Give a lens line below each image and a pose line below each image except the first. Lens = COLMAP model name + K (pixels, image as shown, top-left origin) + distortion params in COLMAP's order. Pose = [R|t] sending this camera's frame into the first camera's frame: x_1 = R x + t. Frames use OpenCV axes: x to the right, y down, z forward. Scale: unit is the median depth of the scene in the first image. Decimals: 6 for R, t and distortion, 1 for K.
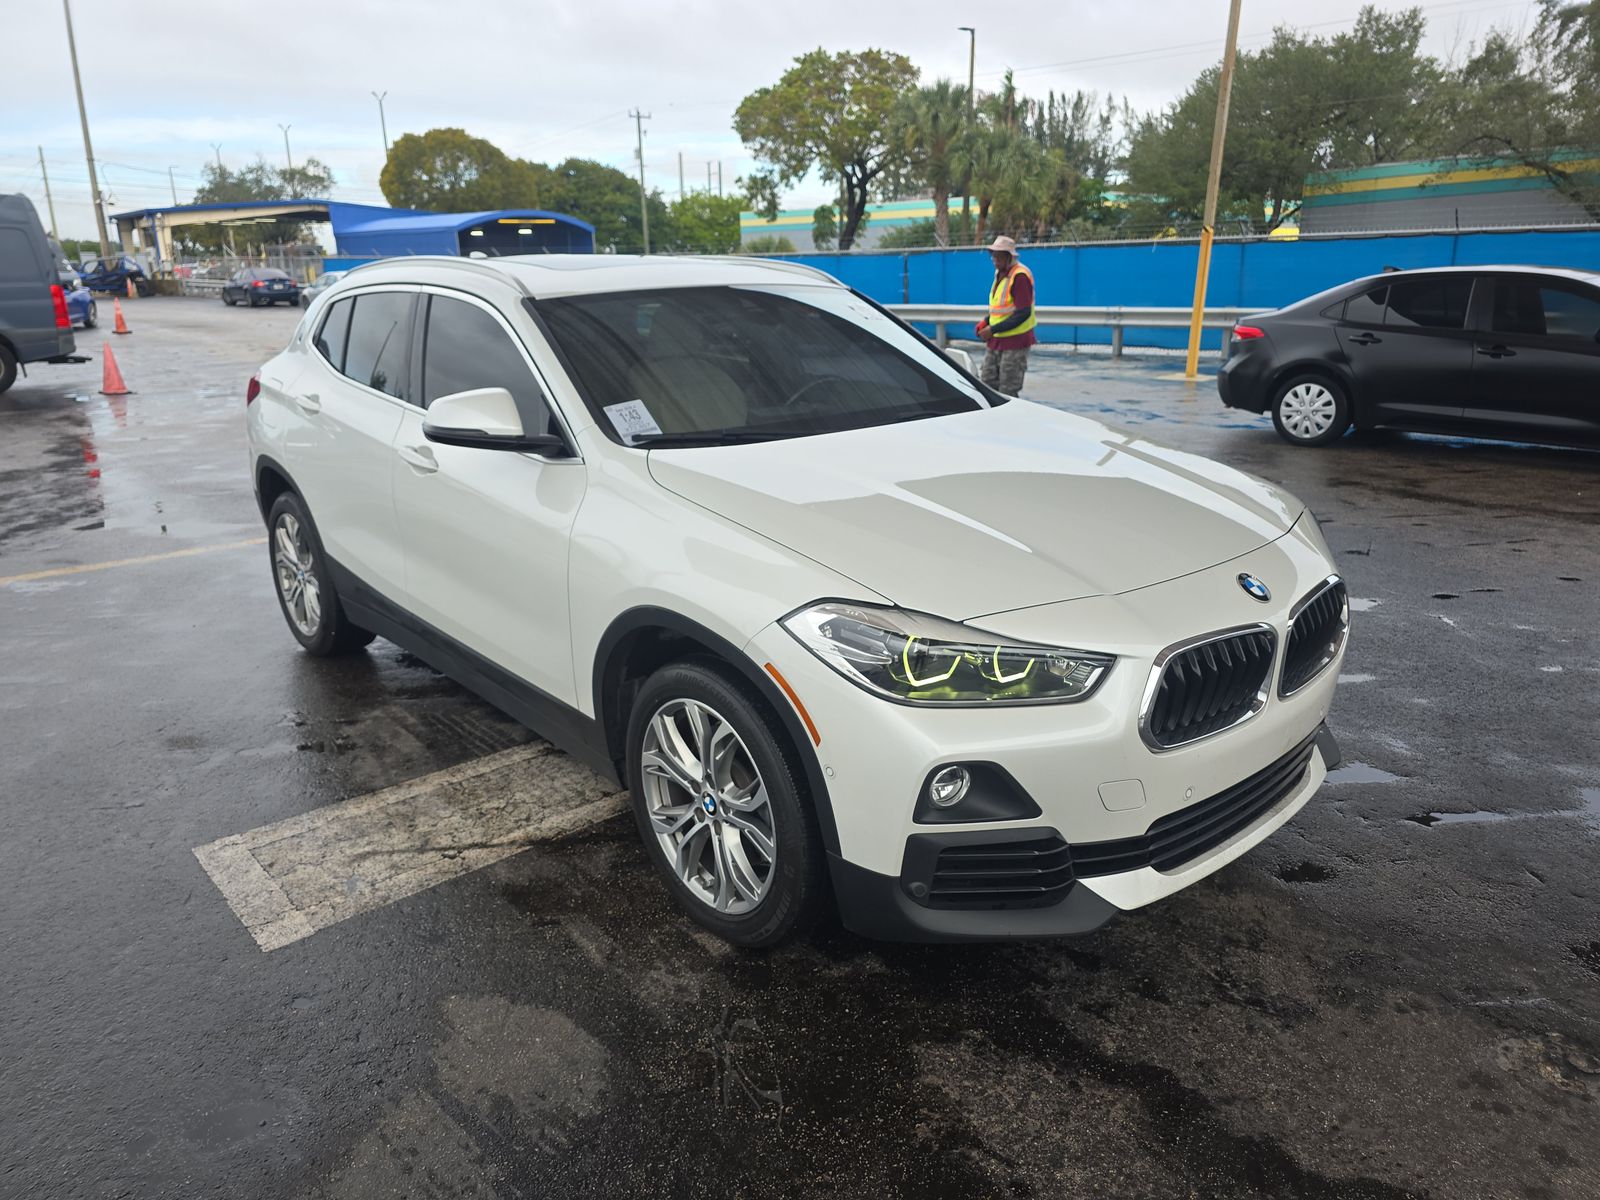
lens RADIAL K [[1071.2, 0, 799.9], [0, 1071.2, 616.5], [0, 0, 1]] dist [0.029980, -0.032928]
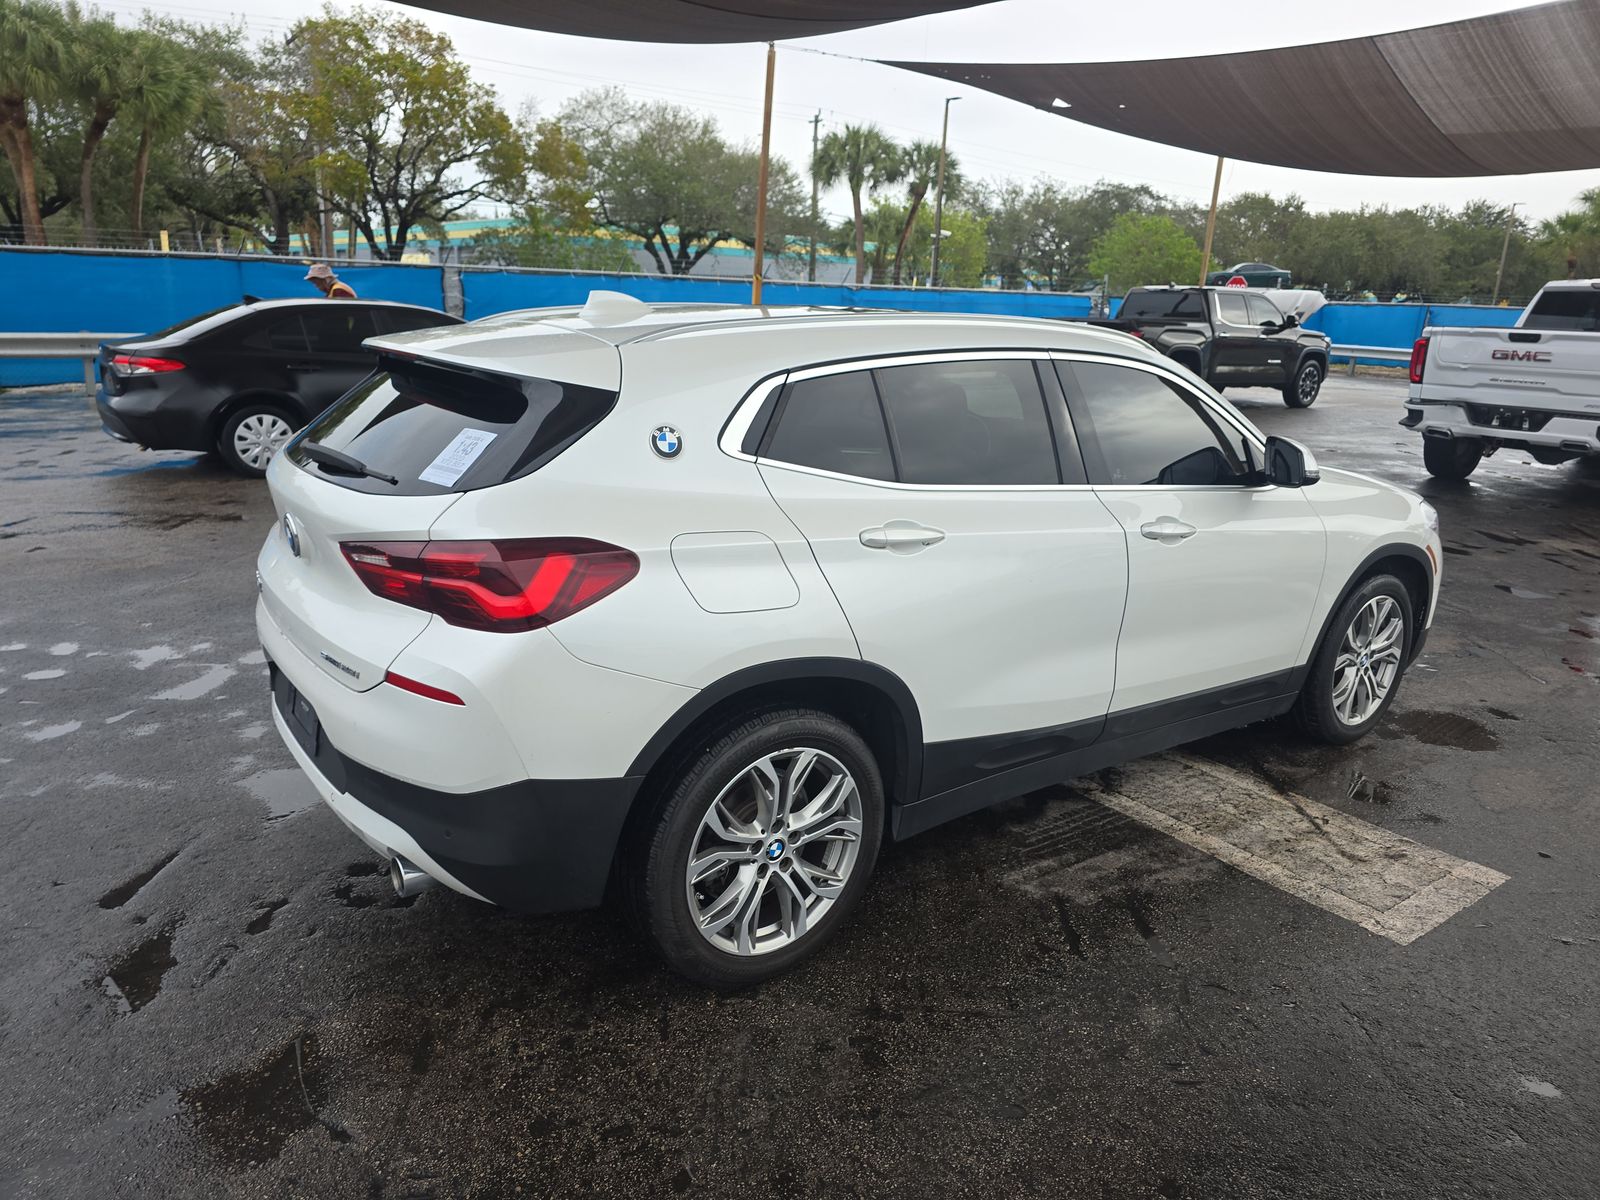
lens RADIAL K [[1071.2, 0, 799.9], [0, 1071.2, 616.5], [0, 0, 1]] dist [0.029980, -0.032928]
pose [[0.102694, -0.265904, 0.958514, -1.300515], [0.274109, 0.933865, 0.229698, -0.377760], [-0.956200, 0.239149, 0.168789, 1.143028]]
